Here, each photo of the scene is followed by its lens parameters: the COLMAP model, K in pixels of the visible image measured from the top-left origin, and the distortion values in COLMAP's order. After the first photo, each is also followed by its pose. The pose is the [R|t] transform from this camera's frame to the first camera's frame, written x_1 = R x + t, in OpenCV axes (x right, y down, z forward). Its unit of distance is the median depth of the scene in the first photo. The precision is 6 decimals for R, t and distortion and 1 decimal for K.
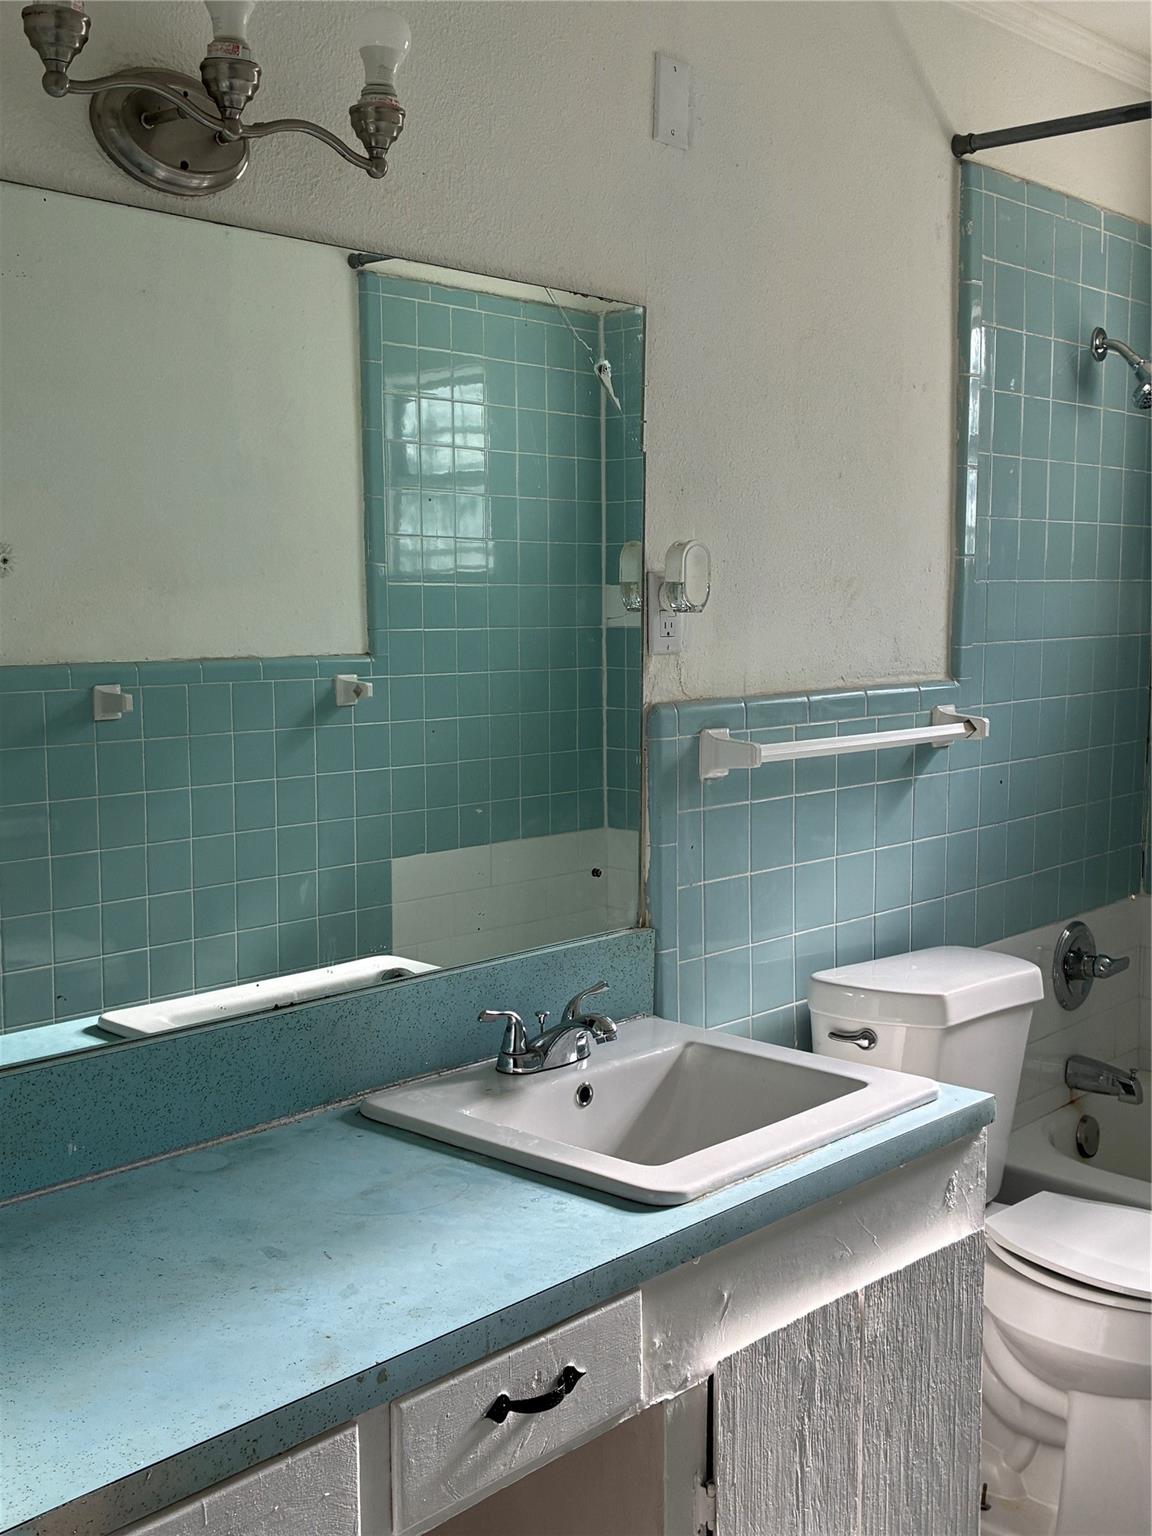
lens RADIAL K [[1691.8, 0, 575.4], [0, 1691.8, 760.0], [0, 0, 1]] dist [0.000127, -0.010223]
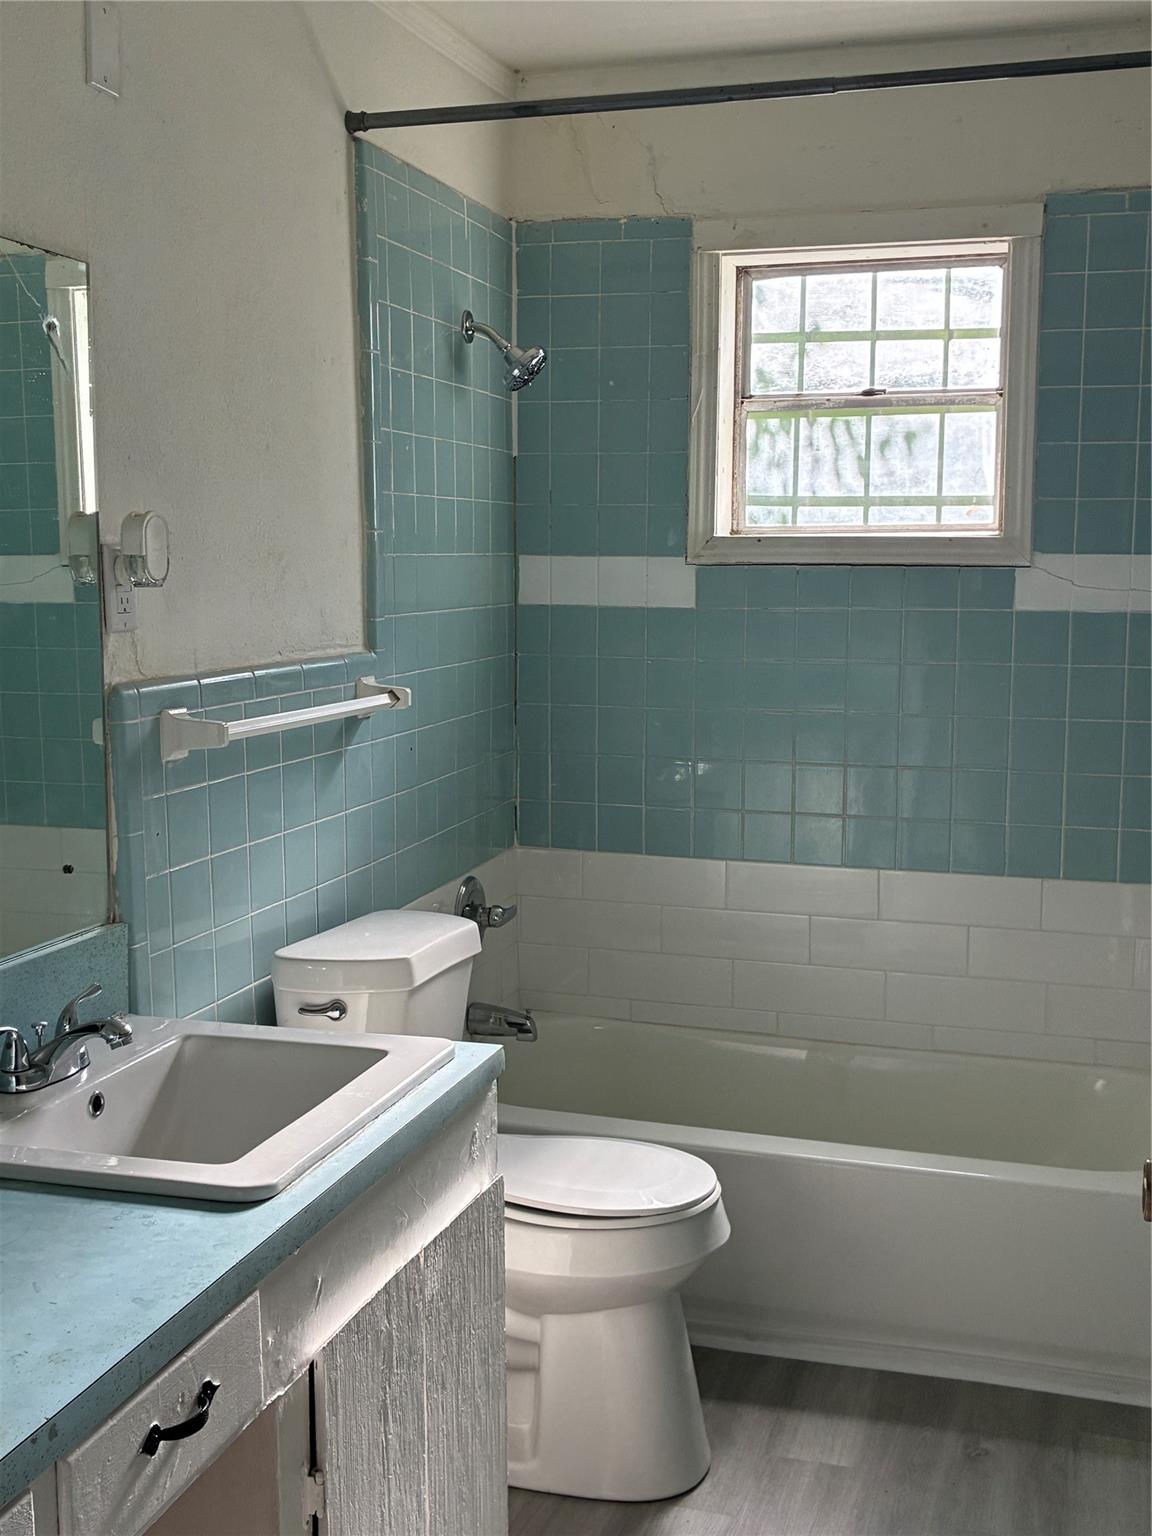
lens RADIAL K [[1688.0, 0, 576.0], [0, 1688.0, 768.0], [0, 0, 1]] dist [0.004917, -0.039627]
pose [[0.900118, -0.060926, 0.431366, -0.136330], [0.052469, 0.998126, 0.031489, -0.003519], [-0.432476, -0.005711, 0.901627, 0.037275]]
